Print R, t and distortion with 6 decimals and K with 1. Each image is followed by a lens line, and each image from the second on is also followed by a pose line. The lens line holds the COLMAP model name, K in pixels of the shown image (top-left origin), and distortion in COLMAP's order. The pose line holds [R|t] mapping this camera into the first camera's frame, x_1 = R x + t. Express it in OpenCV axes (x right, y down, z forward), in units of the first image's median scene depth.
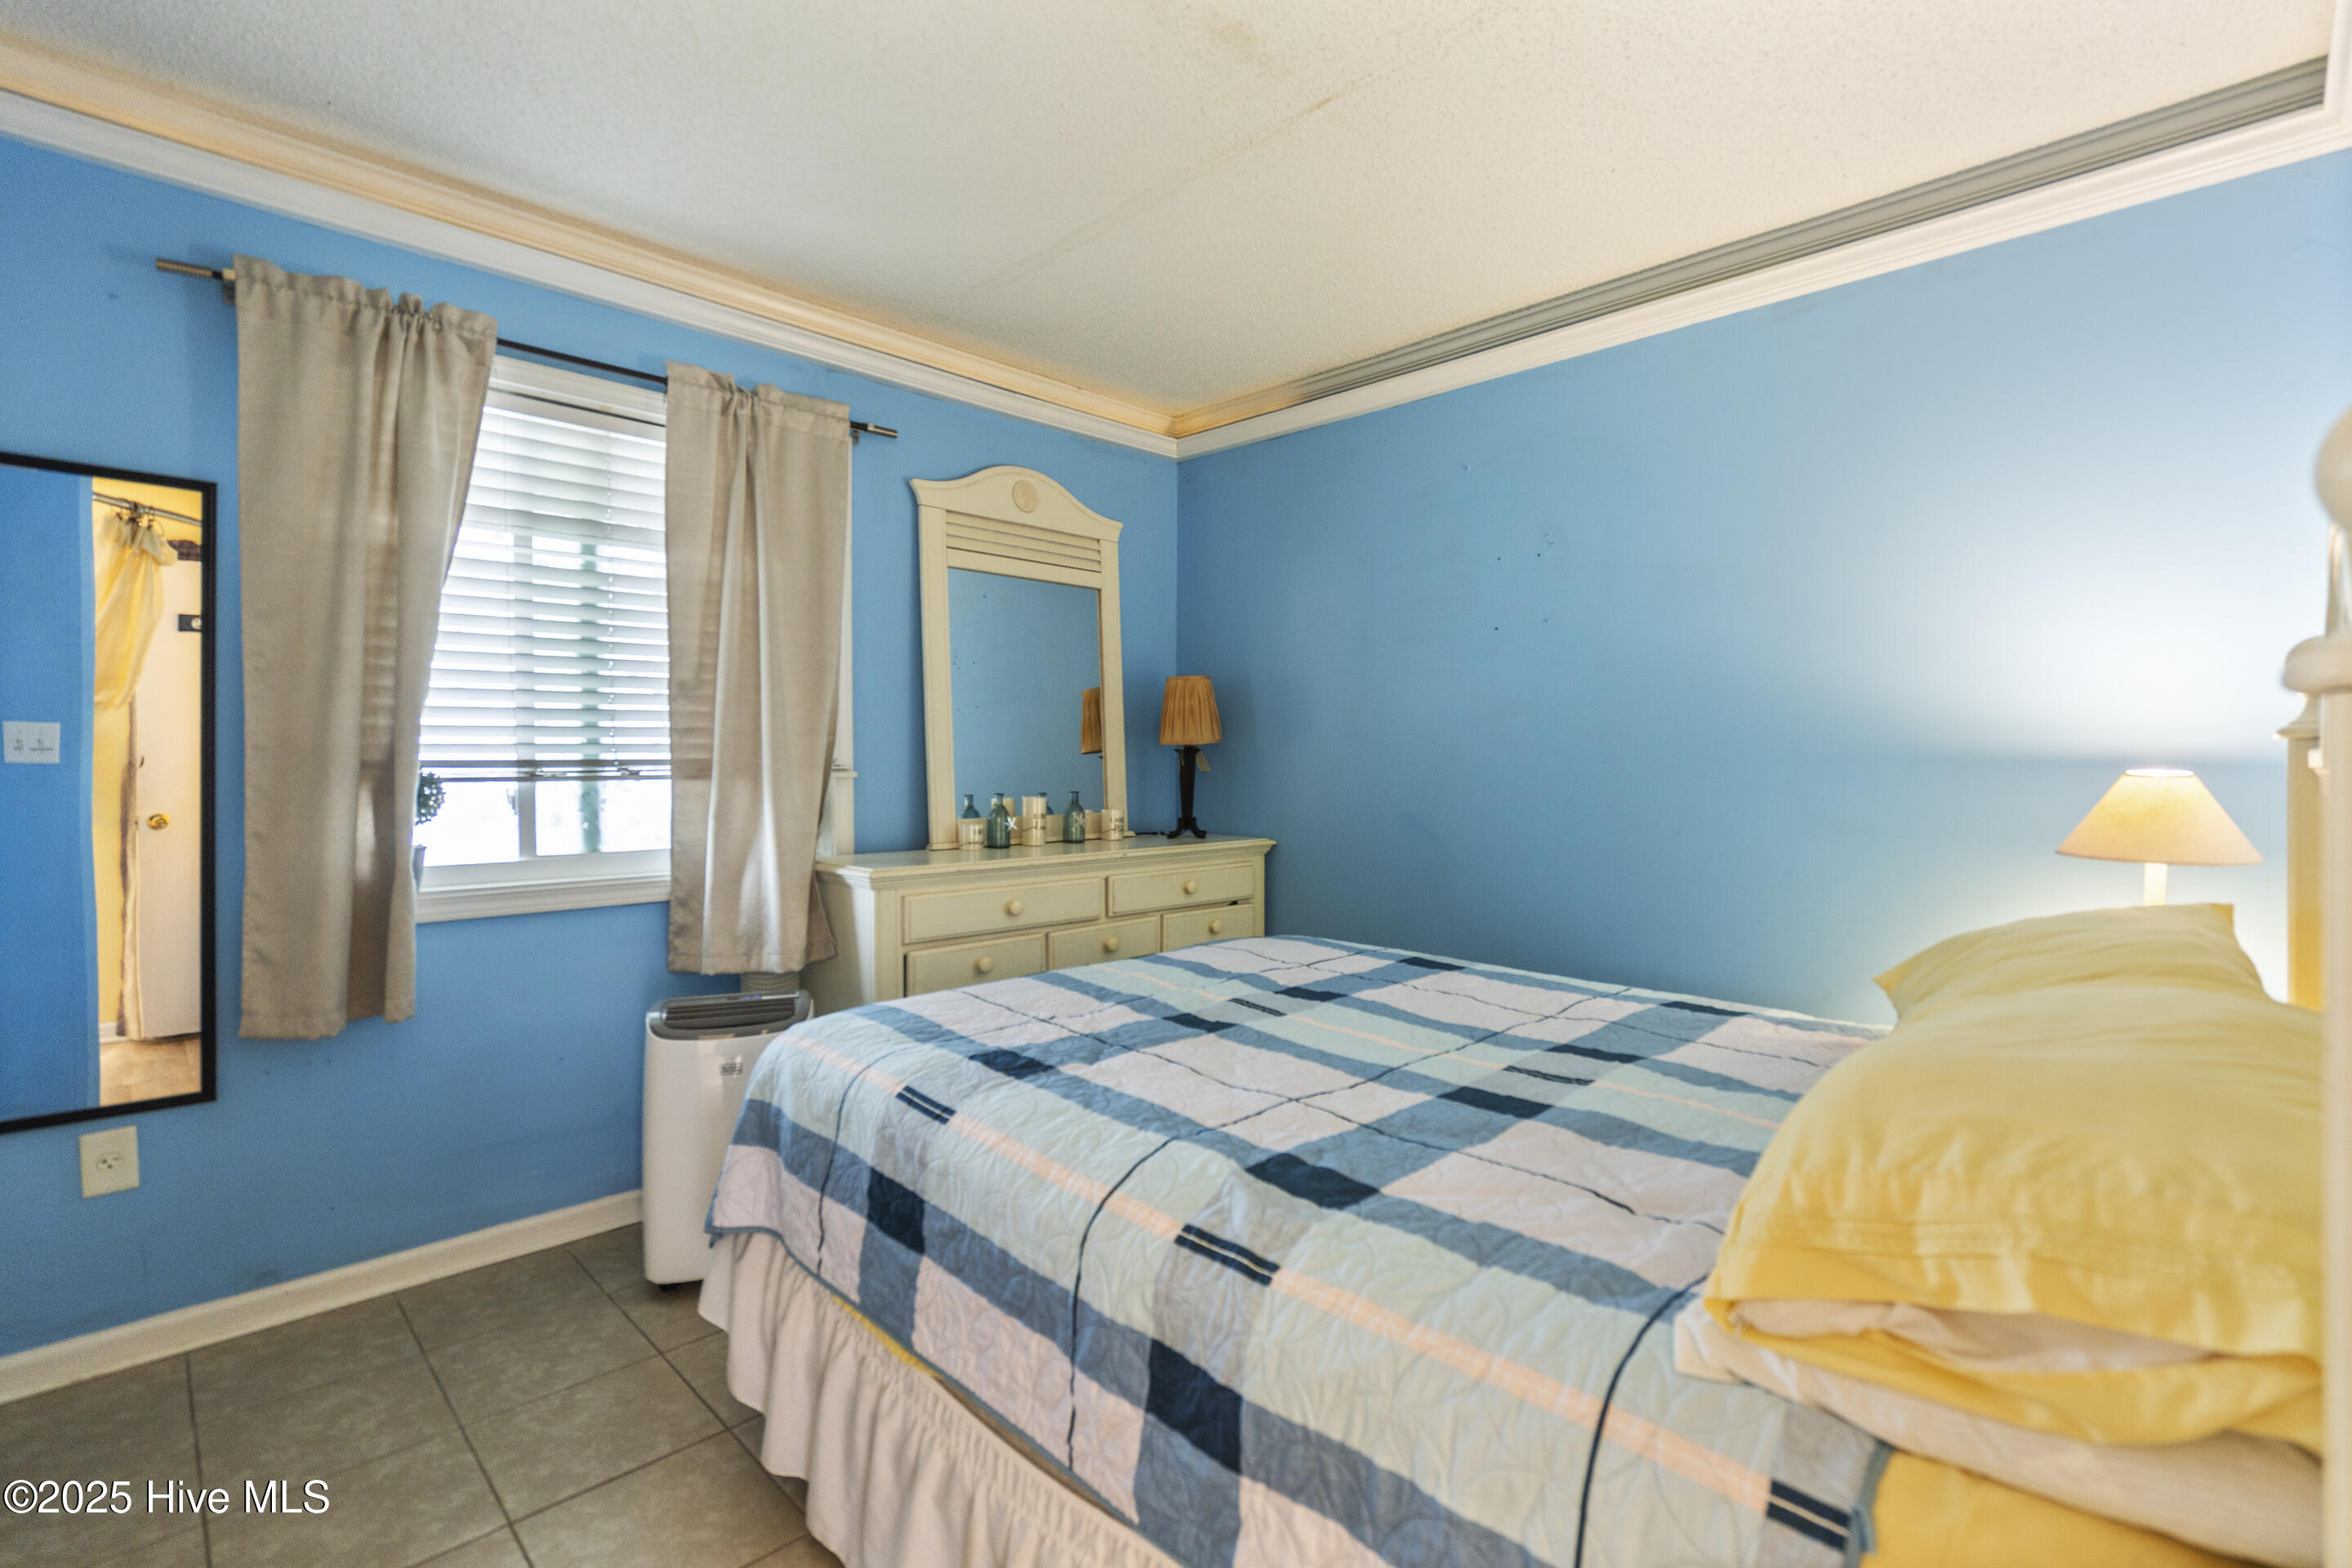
lens RADIAL K [[1077.3, 0, 1174.1], [0, 1077.3, 777.9], [0, 0, 1]] dist [-0.002070, 0.000434]
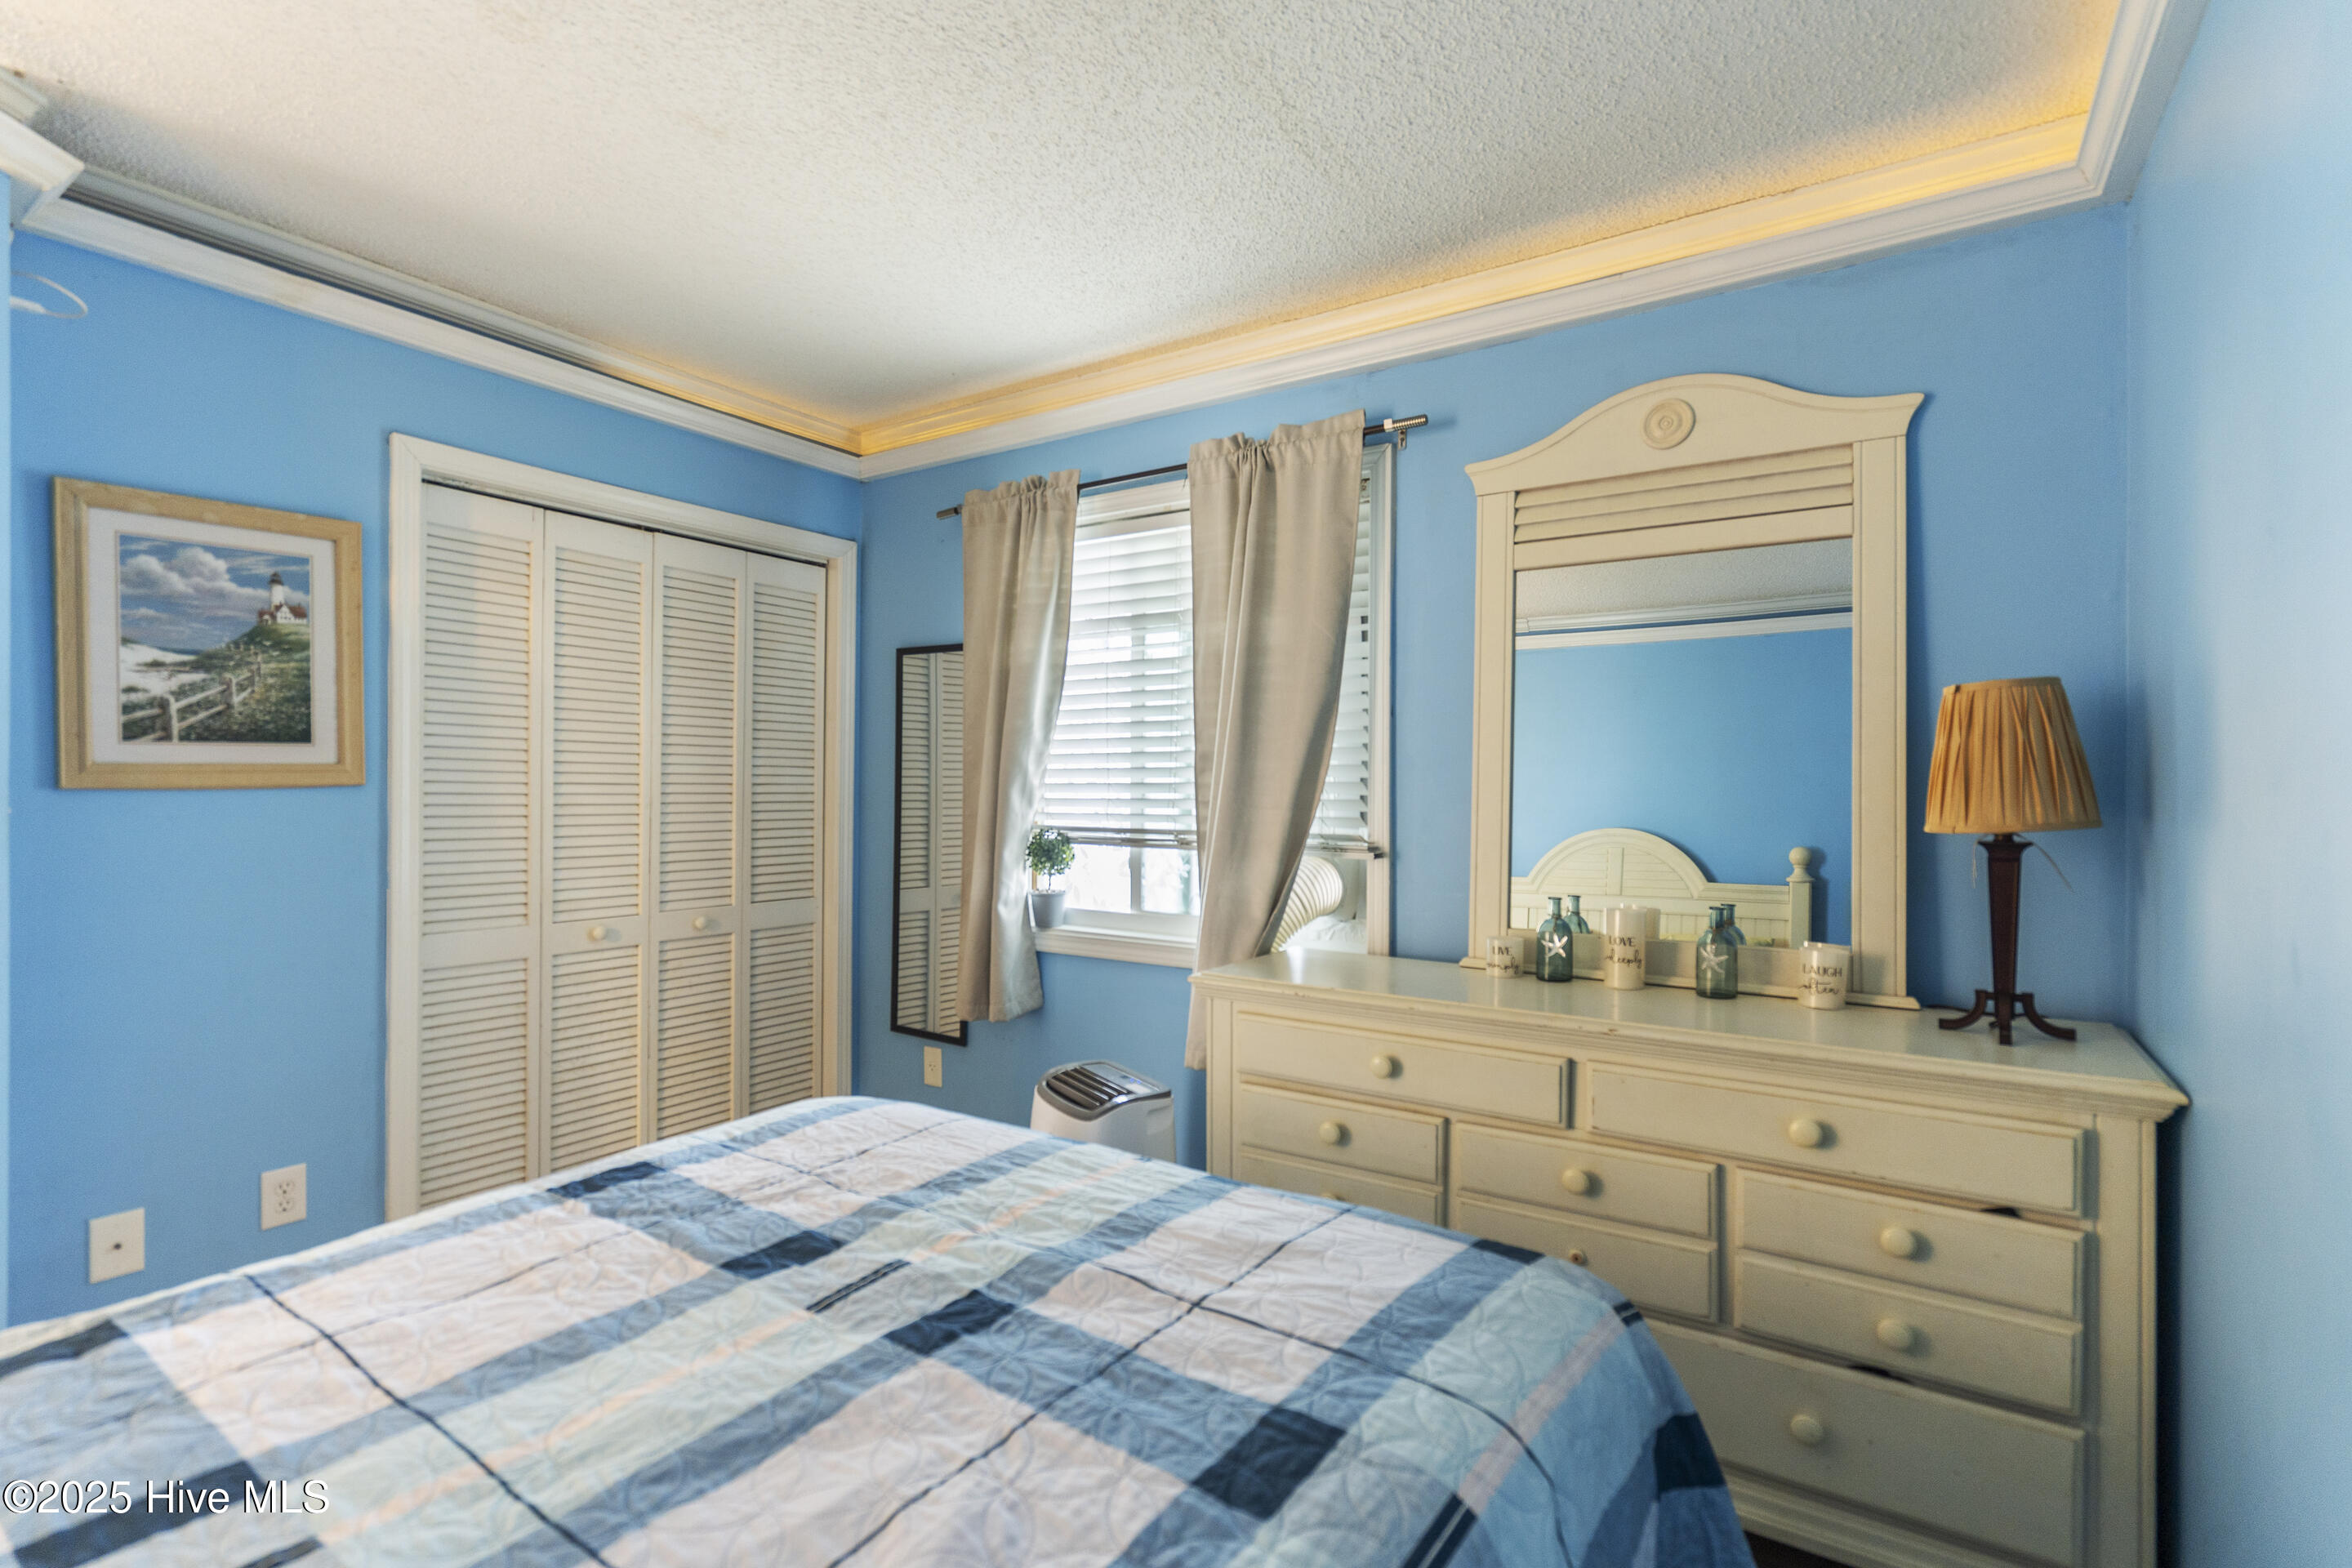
lens RADIAL K [[1077.3, 0, 1175.8], [0, 1077.3, 779.9], [0, 0, 1]] dist [-0.002070, 0.000434]
pose [[0.203429, -0.008598, -0.979052, 0.544400], [-0.026111, 0.999558, -0.014204, -0.052331], [0.978742, 0.028453, 0.203114, 0.796911]]
